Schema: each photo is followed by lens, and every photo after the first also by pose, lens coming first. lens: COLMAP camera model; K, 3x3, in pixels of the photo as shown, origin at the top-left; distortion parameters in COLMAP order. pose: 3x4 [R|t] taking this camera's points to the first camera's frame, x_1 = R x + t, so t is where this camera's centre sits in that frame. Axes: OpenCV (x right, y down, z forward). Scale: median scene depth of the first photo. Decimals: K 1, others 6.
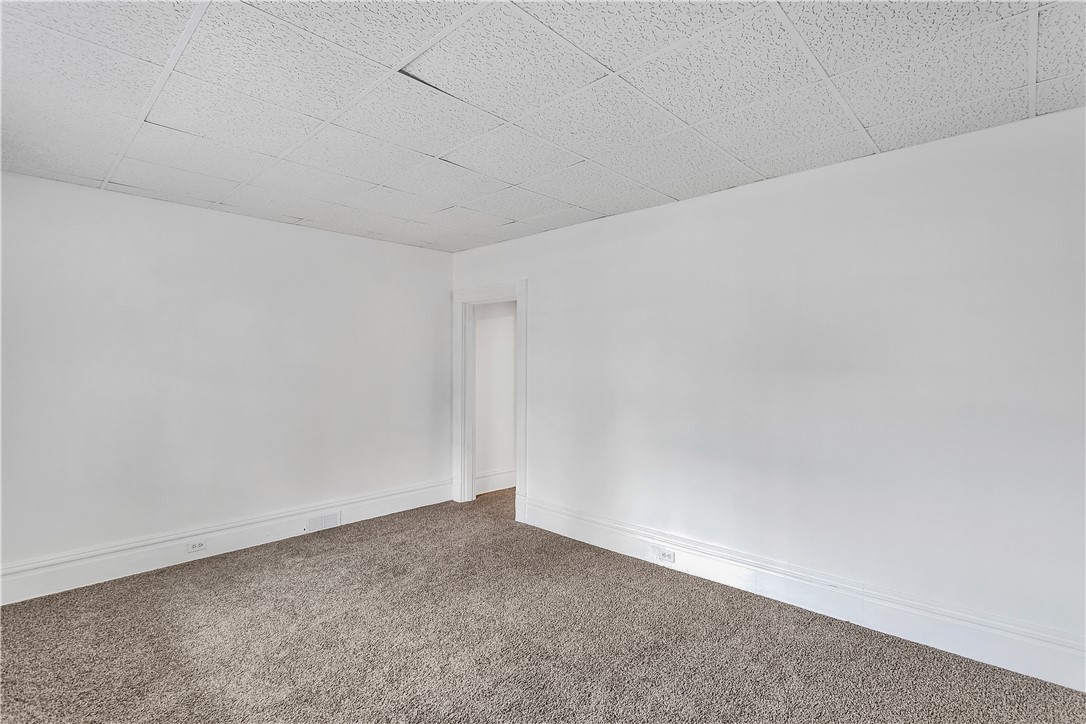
lens RADIAL K [[515.2, 0, 545.4], [0, 515.2, 366.2], [0, 0, 1]] dist [-0.014491, 0.004079]
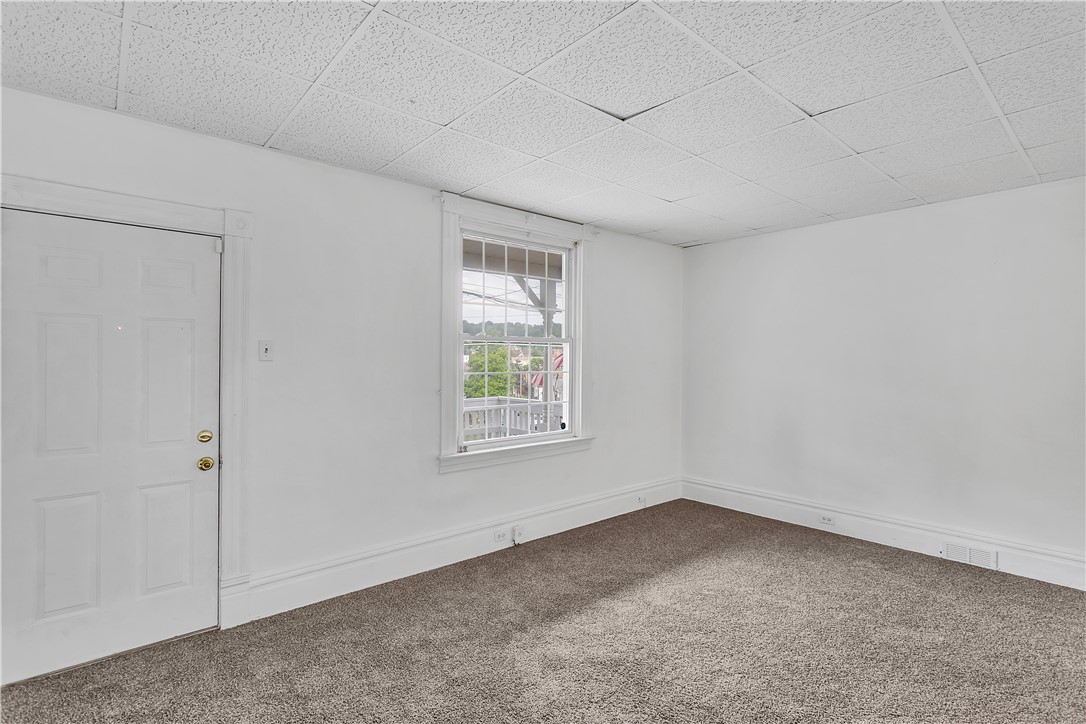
lens RADIAL K [[515.2, 0, 546.8], [0, 515.2, 361.6], [0, 0, 1]] dist [-0.014491, 0.004079]
pose [[-0.095514, 0.007782, -0.995398, 0.505173], [-0.005758, 0.999948, 0.008370, -0.006303], [0.995411, 0.006531, -0.095465, 0.477426]]
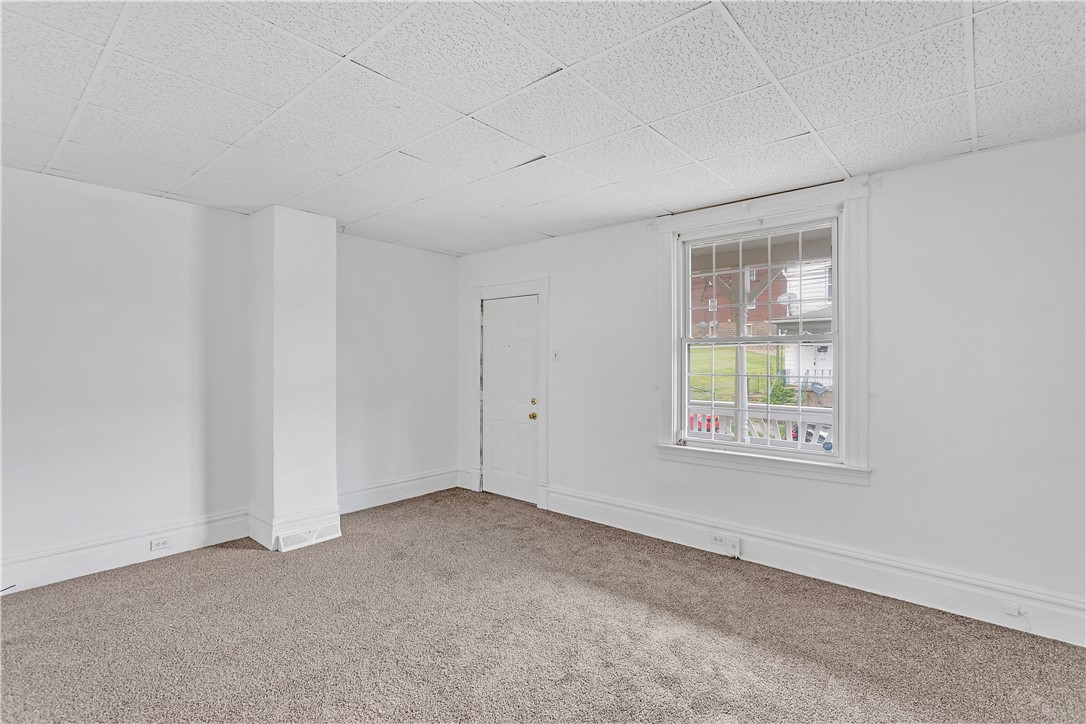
lens RADIAL K [[515.2, 0, 544.0], [0, 515.2, 356.3], [0, 0, 1]] dist [-0.014491, 0.004079]
pose [[-0.999156, 0.006812, -0.040507, -0.110586], [0.006705, 0.999974, 0.002779, -0.015713], [0.040525, 0.002505, -0.999175, 1.271803]]
